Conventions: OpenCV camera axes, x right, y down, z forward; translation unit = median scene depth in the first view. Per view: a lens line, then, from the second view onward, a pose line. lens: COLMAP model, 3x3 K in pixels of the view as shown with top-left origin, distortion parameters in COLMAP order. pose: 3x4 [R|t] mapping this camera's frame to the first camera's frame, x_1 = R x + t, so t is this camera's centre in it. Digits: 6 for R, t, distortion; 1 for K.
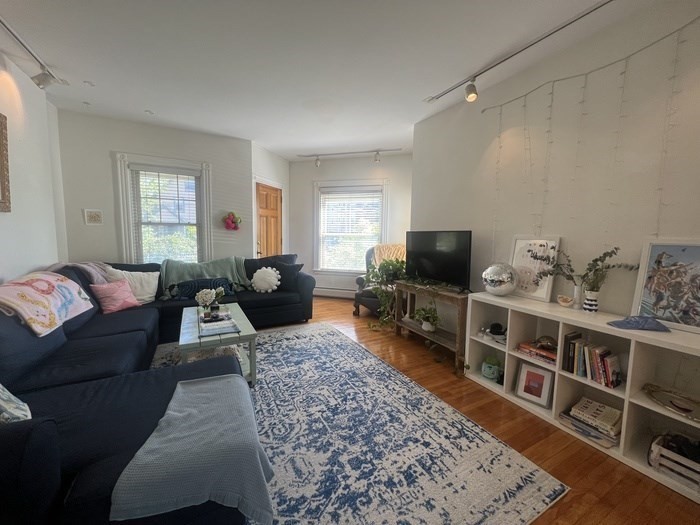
lens RADIAL K [[279.6, 0, 348.7], [0, 279.6, 260.4], [0, 0, 1]] dist [0.000327, 0.000051]
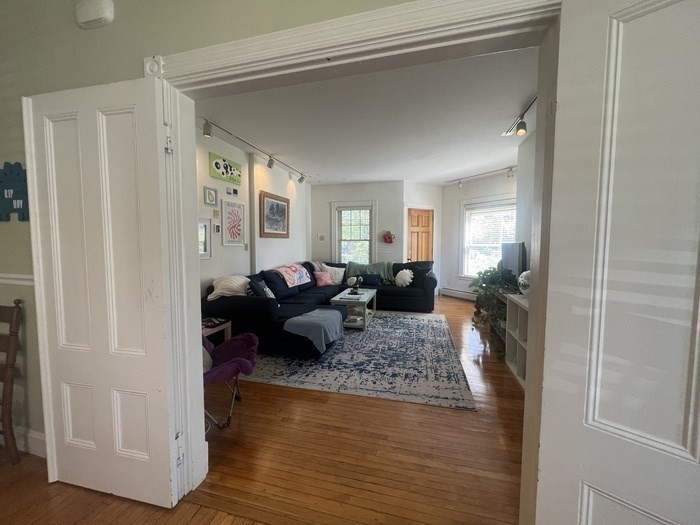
lens RADIAL K [[279.6, 0, 348.7], [0, 279.6, 260.4], [0, 0, 1]] dist [0.000327, 0.000051]
pose [[0.732361, 0.026350, -0.680407, 0.721293], [-0.050900, 0.998574, -0.016115, 0.027173], [0.679012, 0.046435, 0.732657, -0.360805]]
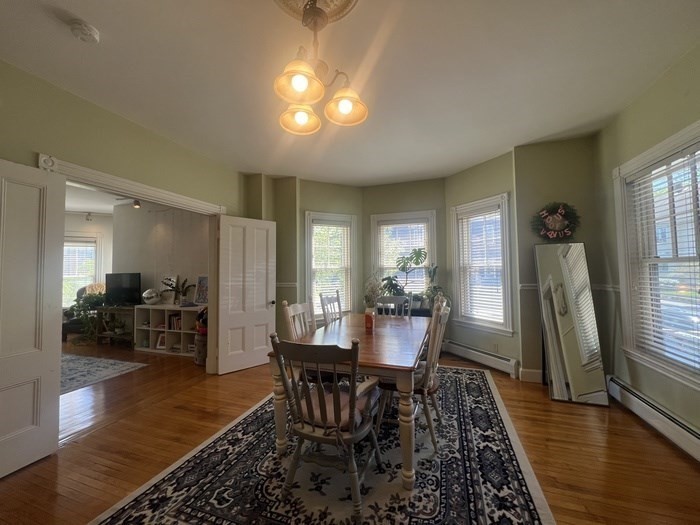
lens RADIAL K [[279.6, 0, 348.7], [0, 279.6, 260.4], [0, 0, 1]] dist [0.000327, 0.000051]
pose [[0.729707, 0.002282, 0.683756, 0.176939], [0.087123, 0.991533, -0.096286, 0.120506], [-0.678187, 0.129832, 0.723330, -1.403599]]
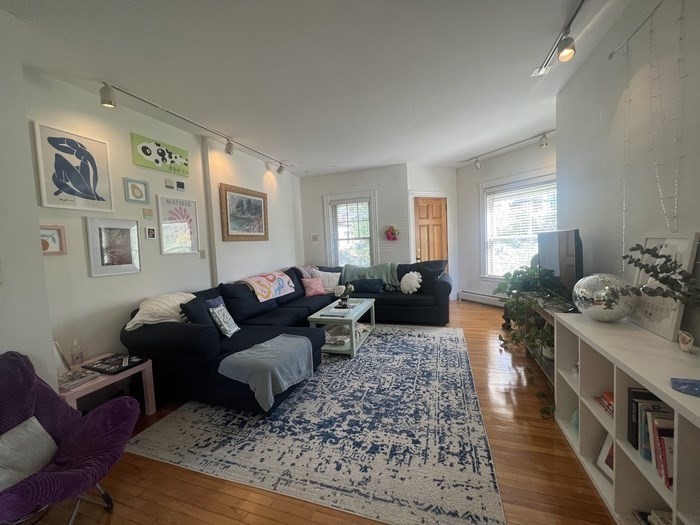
lens RADIAL K [[279.6, 0, 348.7], [0, 279.6, 260.4], [0, 0, 1]] dist [0.000327, 0.000051]
pose [[0.677853, -0.002107, -0.735194, 0.589089], [-0.008828, 0.999900, -0.011004, -0.010858], [0.735144, 0.013950, 0.677767, 0.055990]]
